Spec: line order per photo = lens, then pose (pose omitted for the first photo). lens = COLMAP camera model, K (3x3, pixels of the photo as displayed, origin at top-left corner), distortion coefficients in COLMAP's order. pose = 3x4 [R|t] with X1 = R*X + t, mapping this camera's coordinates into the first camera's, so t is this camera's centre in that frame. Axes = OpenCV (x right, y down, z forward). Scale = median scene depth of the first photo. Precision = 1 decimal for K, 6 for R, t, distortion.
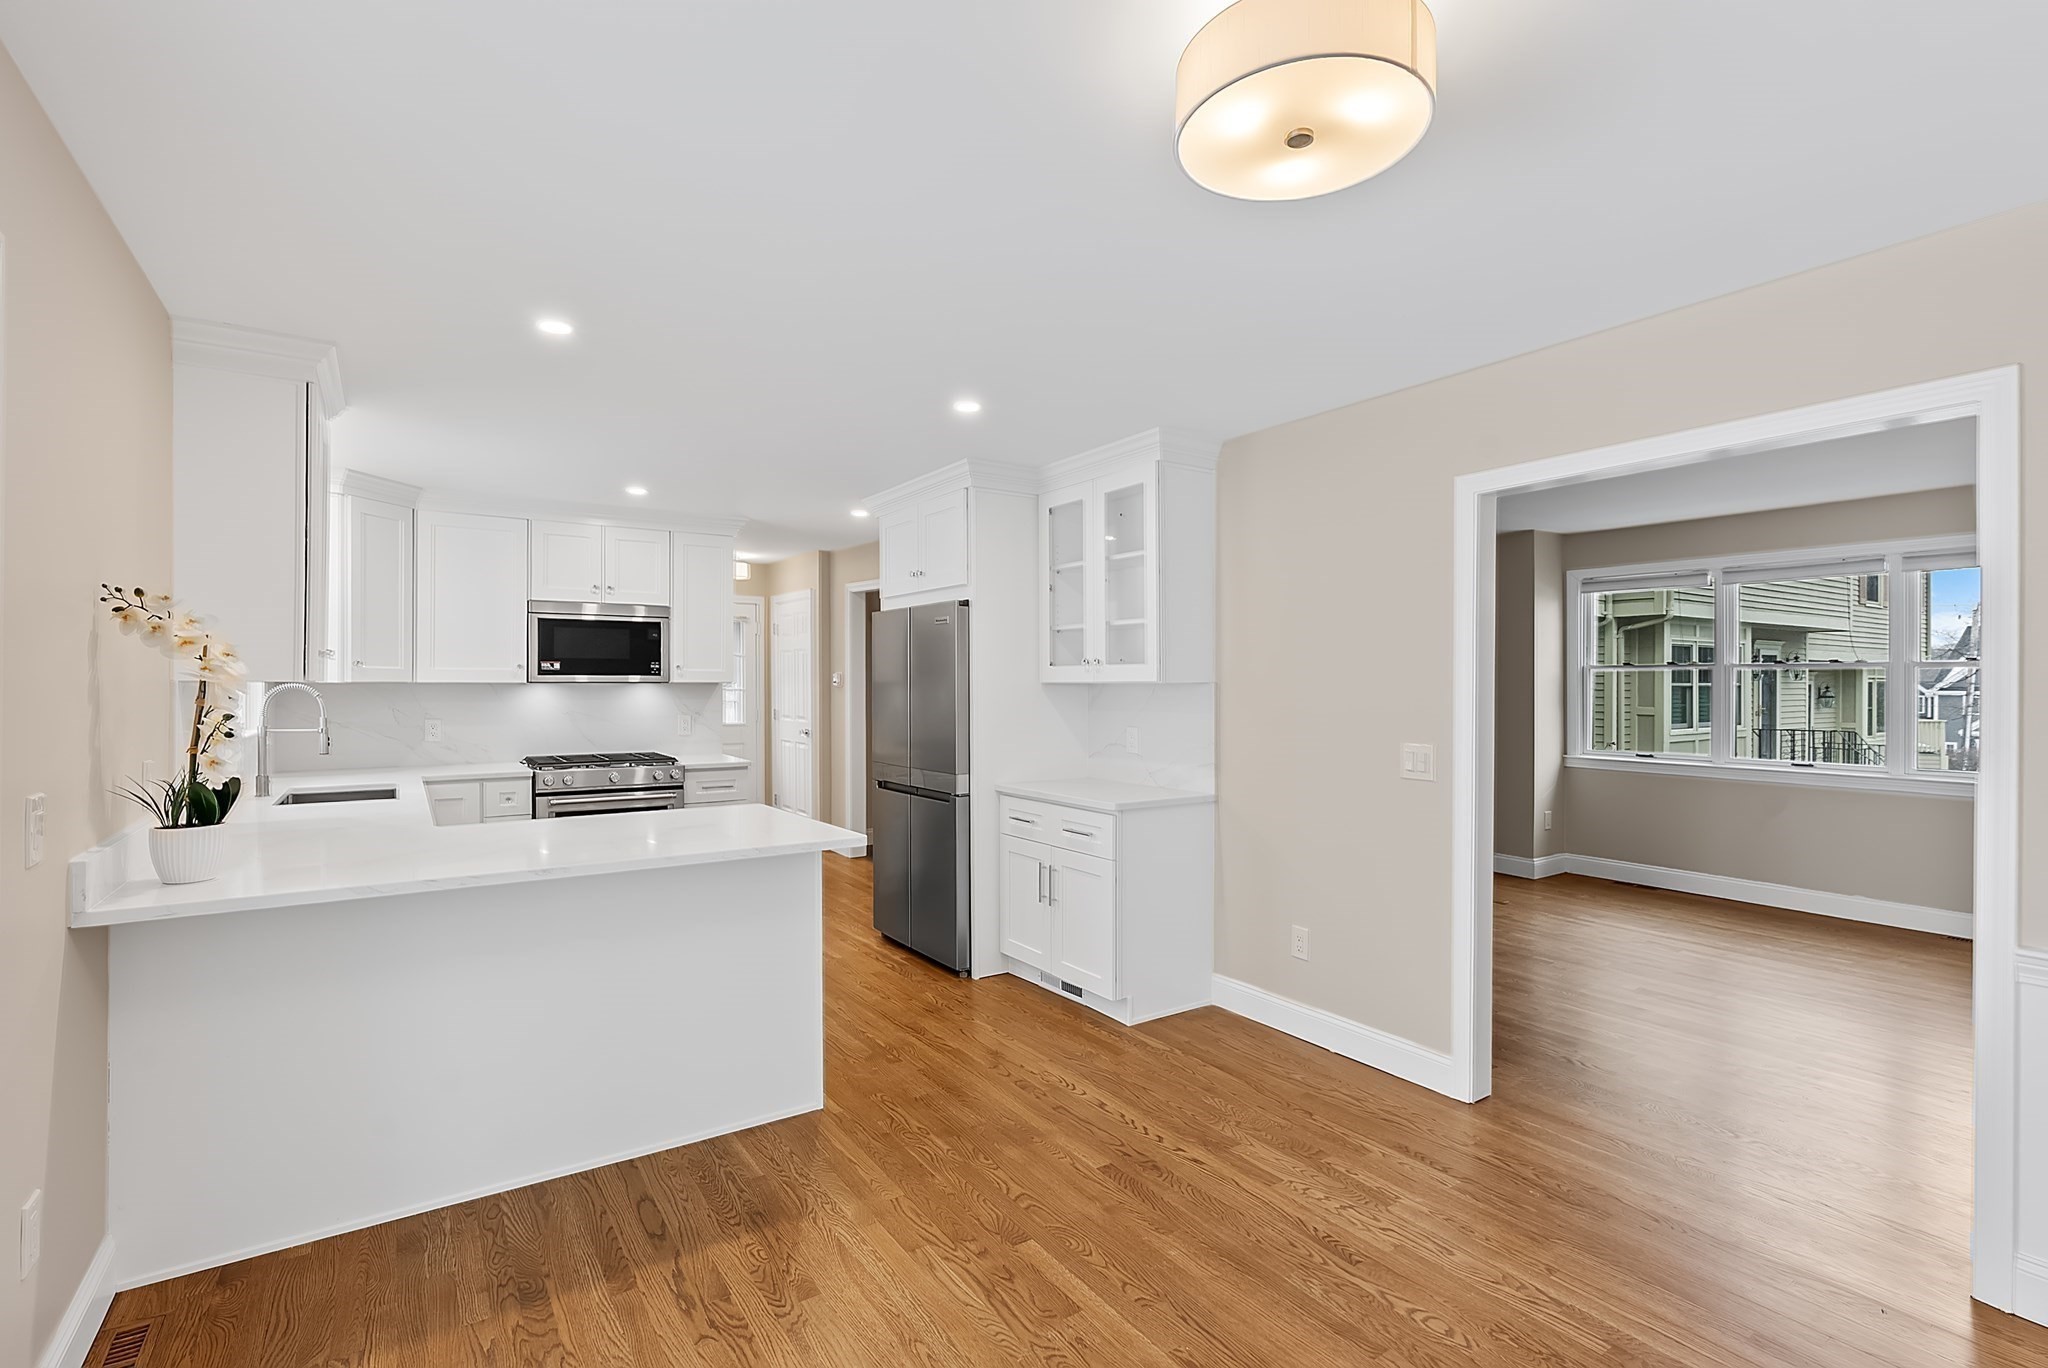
lens RADIAL K [[923.5, 0, 1015.3], [0, 923.5, 695.6], [0, 0, 1]] dist [-0.017167, 0.006310]
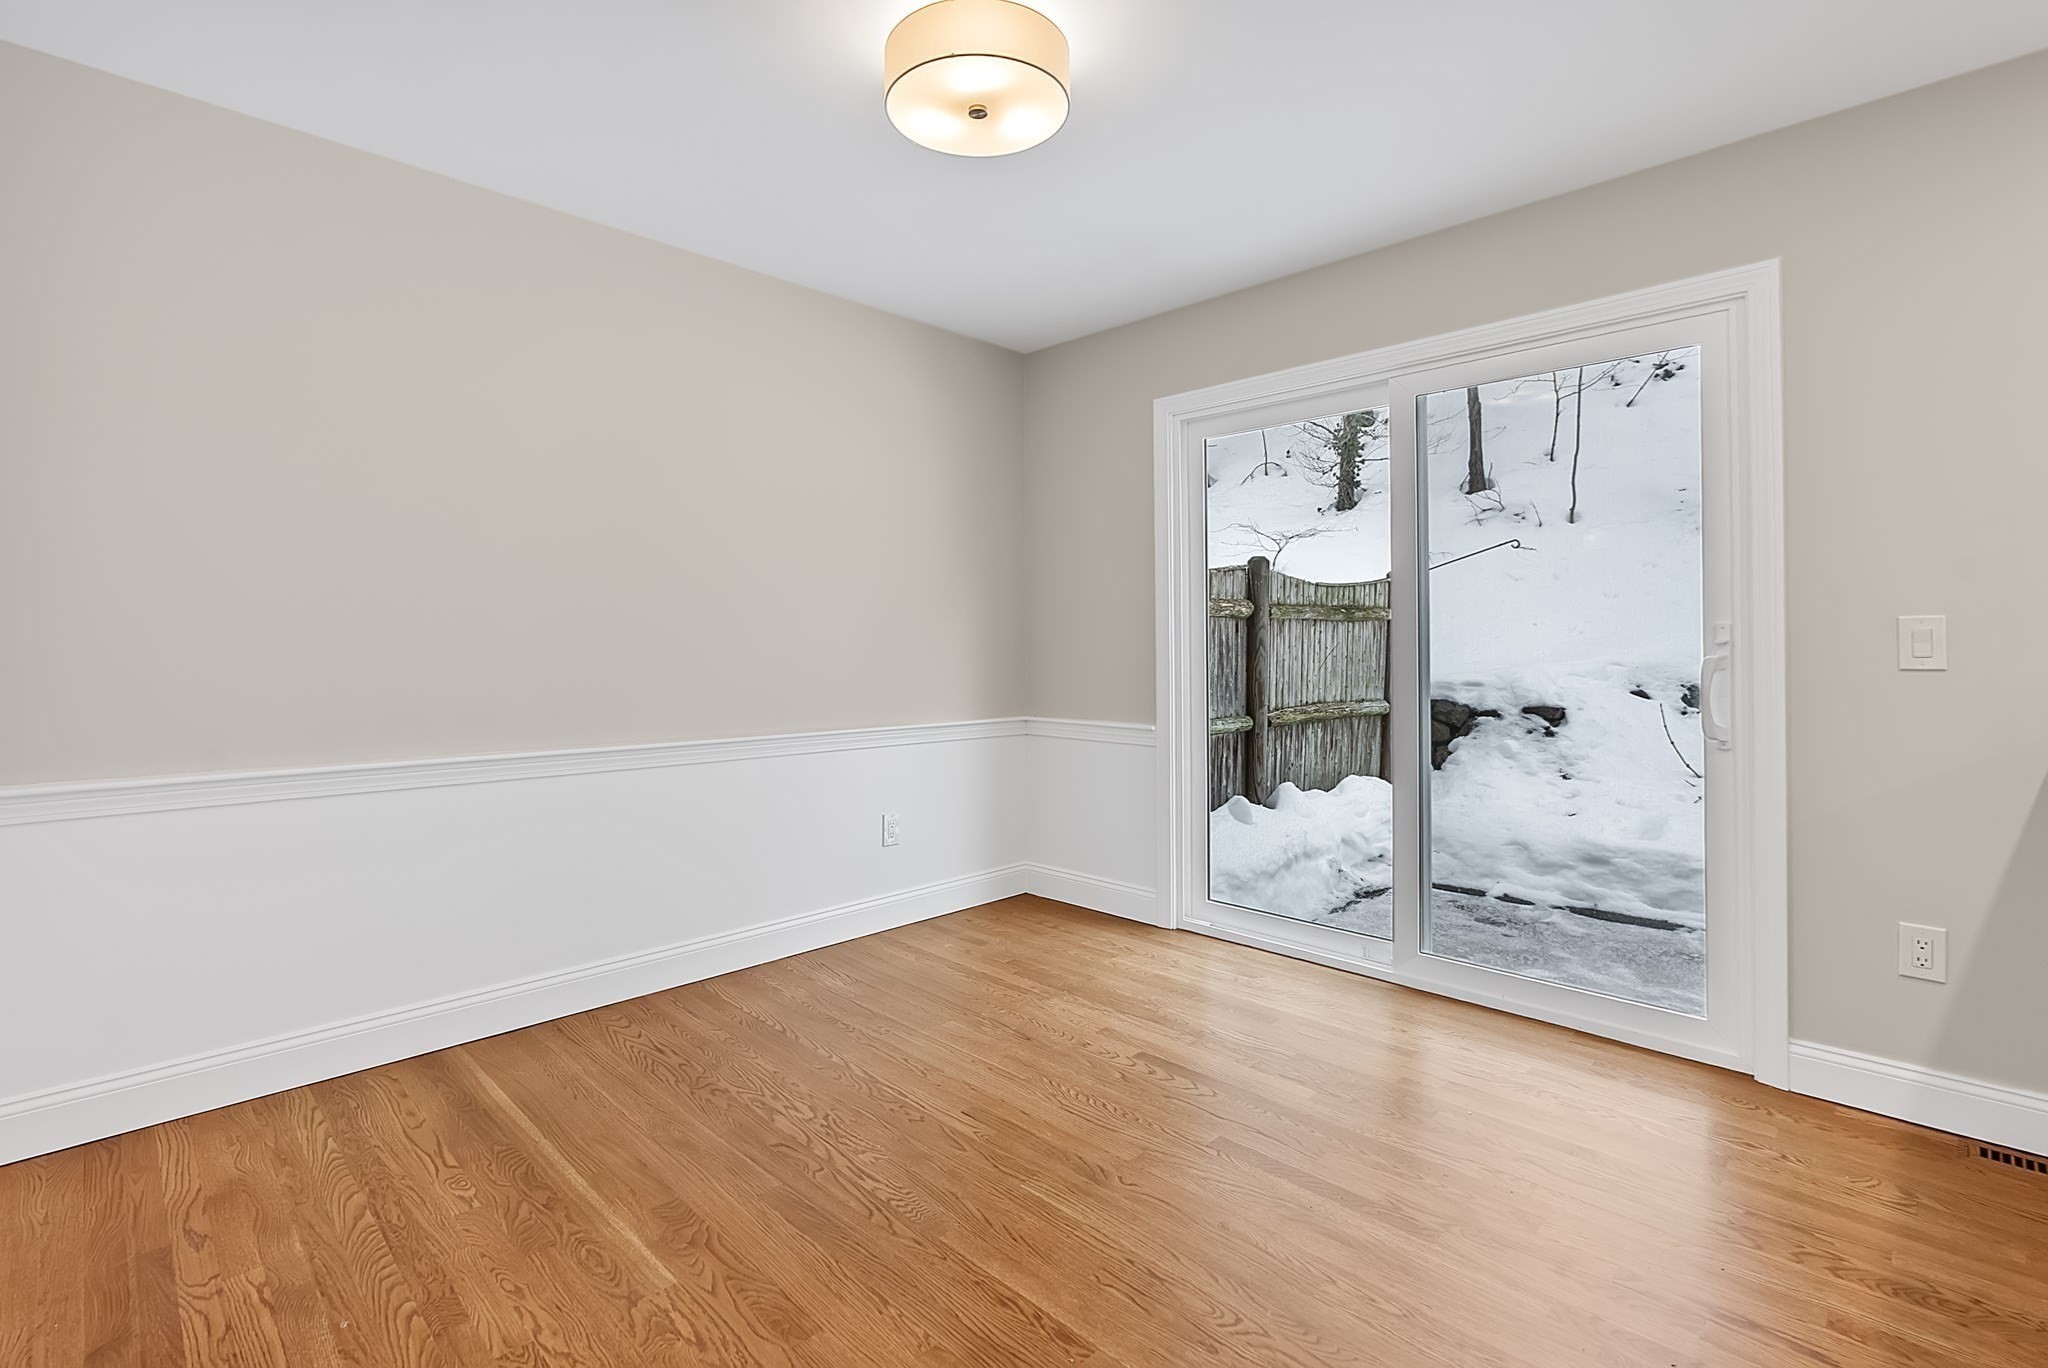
lens RADIAL K [[923.5, 0, 961.9], [0, 923.5, 639.9], [0, 0, 1]] dist [-0.017167, 0.006310]
pose [[-0.982160, 0.002693, -0.188030, 0.165899], [0.001437, 0.999976, 0.006816, 0.045786], [0.188043, 0.006424, -0.982140, 0.682712]]
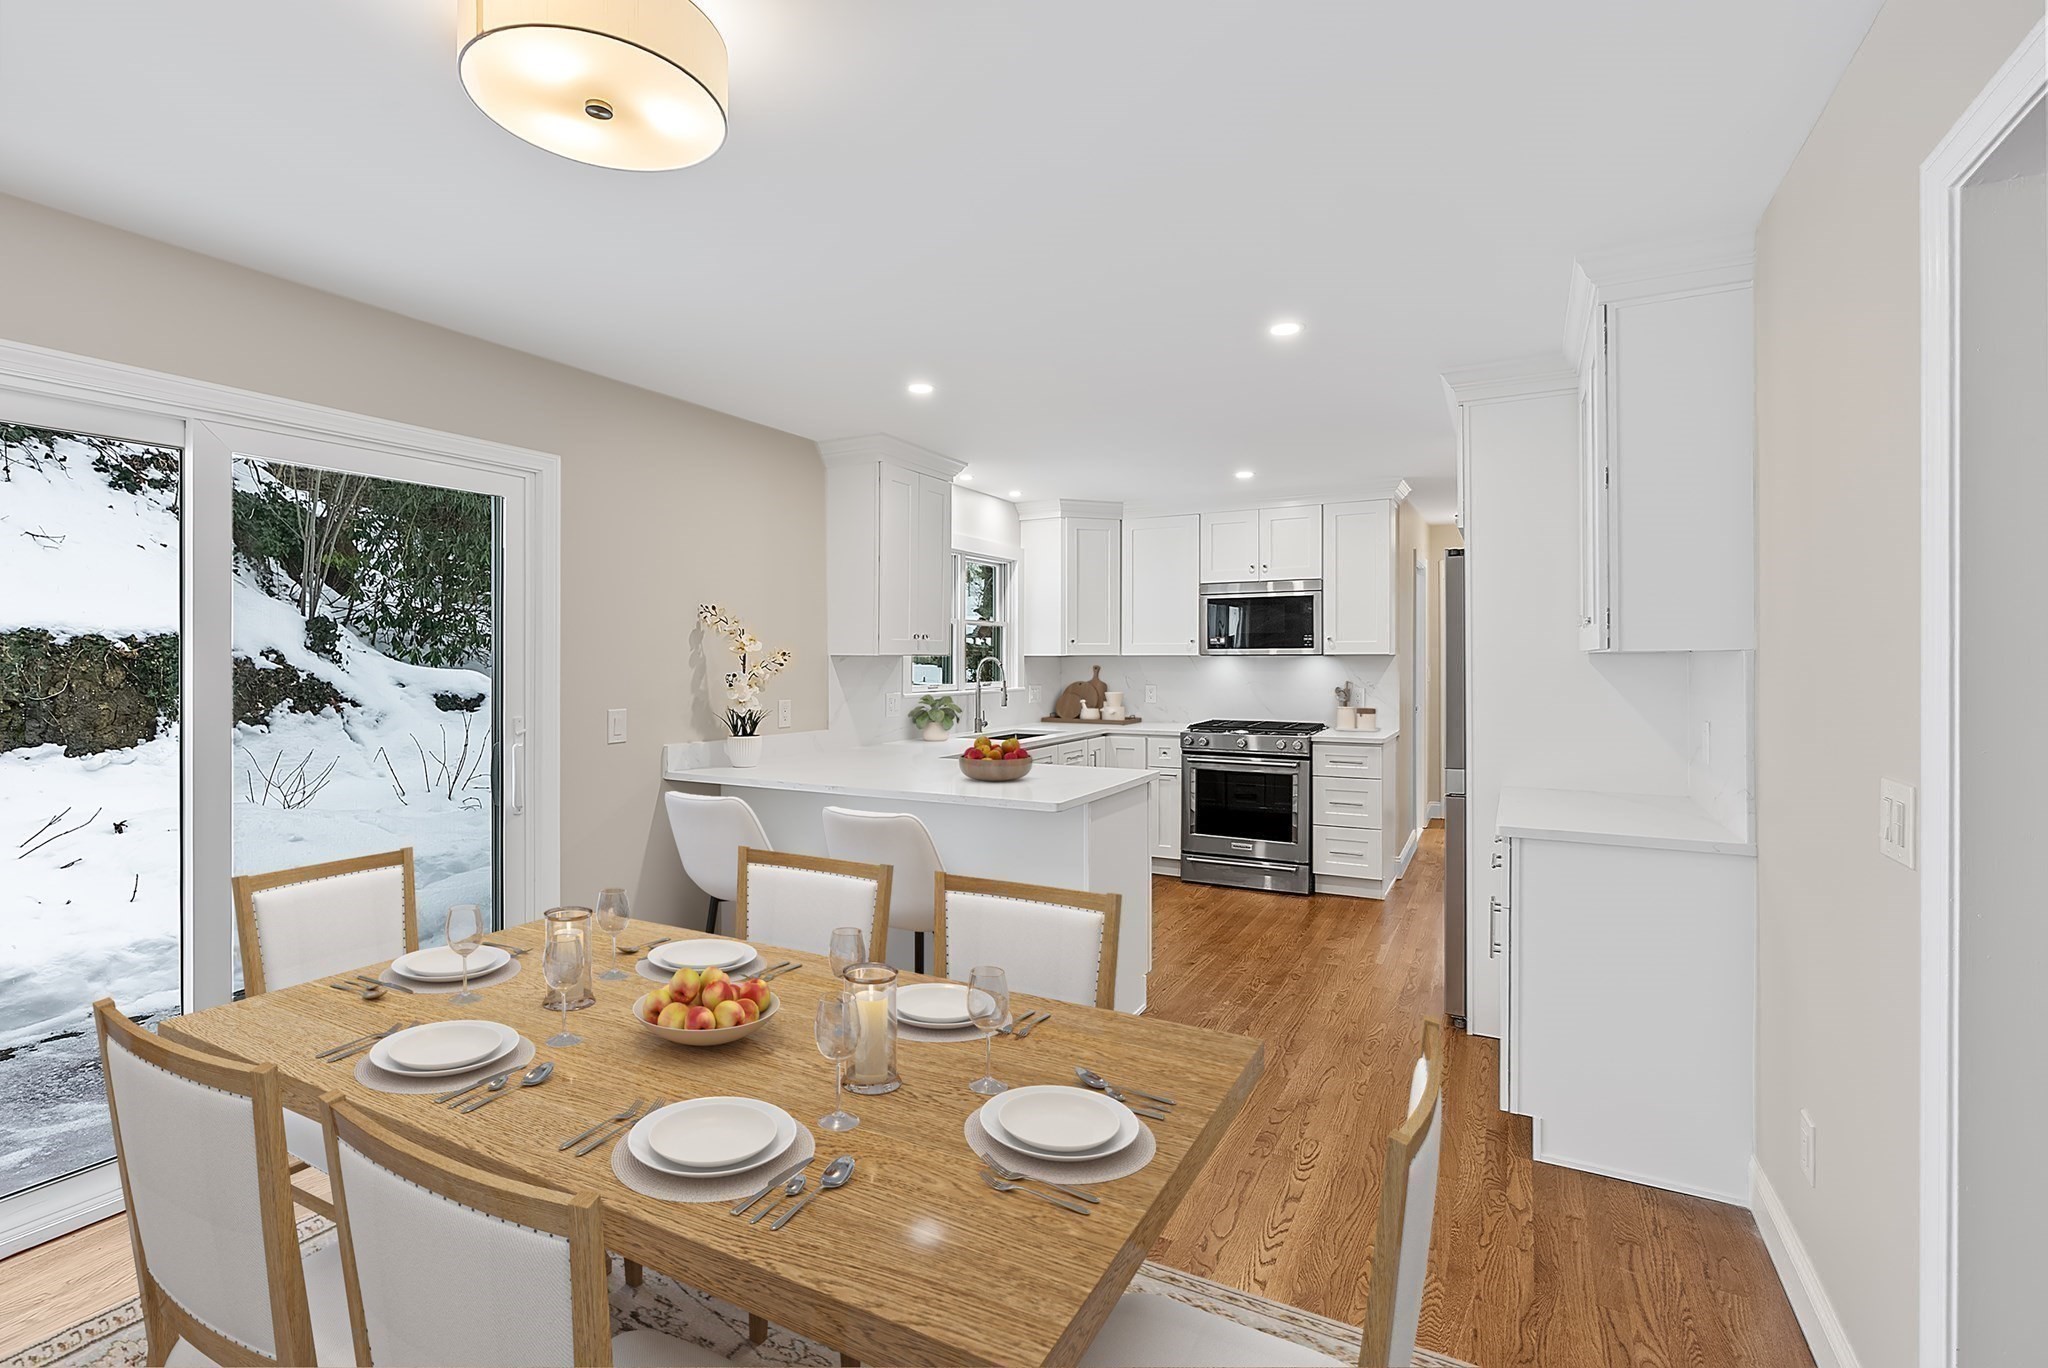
lens RADIAL K [[923.5, 0, 1016.6], [0, 923.5, 674.1], [0, 0, 1]] dist [-0.017167, 0.006310]
pose [[0.469500, 0.012828, -0.882839, 0.416048], [-0.008157, 0.999915, 0.010191, -0.000525], [0.882895, 0.002417, 0.469565, 0.273851]]
